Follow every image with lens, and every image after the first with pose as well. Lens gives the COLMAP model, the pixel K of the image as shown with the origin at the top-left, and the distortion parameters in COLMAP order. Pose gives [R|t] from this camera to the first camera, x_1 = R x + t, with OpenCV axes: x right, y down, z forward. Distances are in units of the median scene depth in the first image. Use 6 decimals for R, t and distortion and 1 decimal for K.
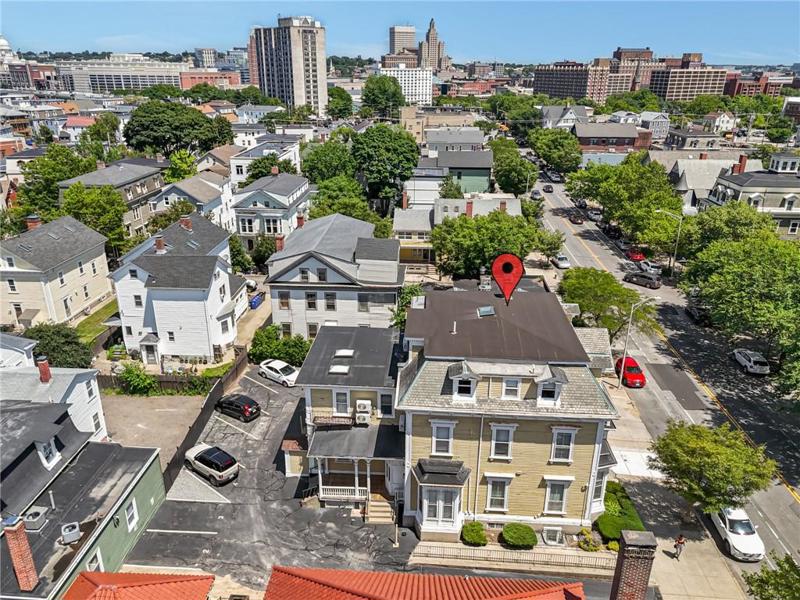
lens RADIAL K [[581.0, 0, 400.0], [0, 581.0, 300.0], [0, 0, 1]] dist [0.089731, -0.087707]
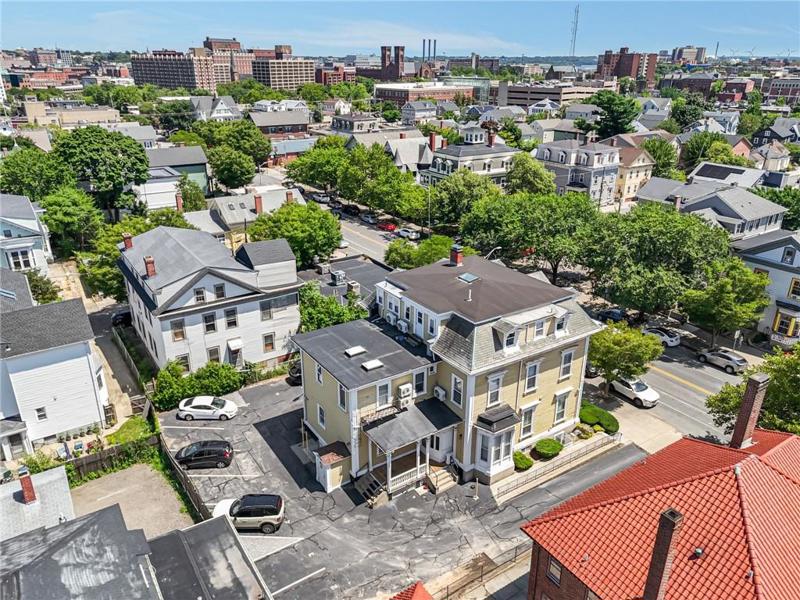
lens RADIAL K [[581.0, 0, 400.0], [0, 581.0, 300.0], [0, 0, 1]] dist [0.089731, -0.087707]
pose [[0.802339, -0.231026, 0.550345, -0.410264], [0.222488, 0.971362, 0.083399, -0.043042], [-0.553852, 0.055531, 0.830761, 0.091347]]
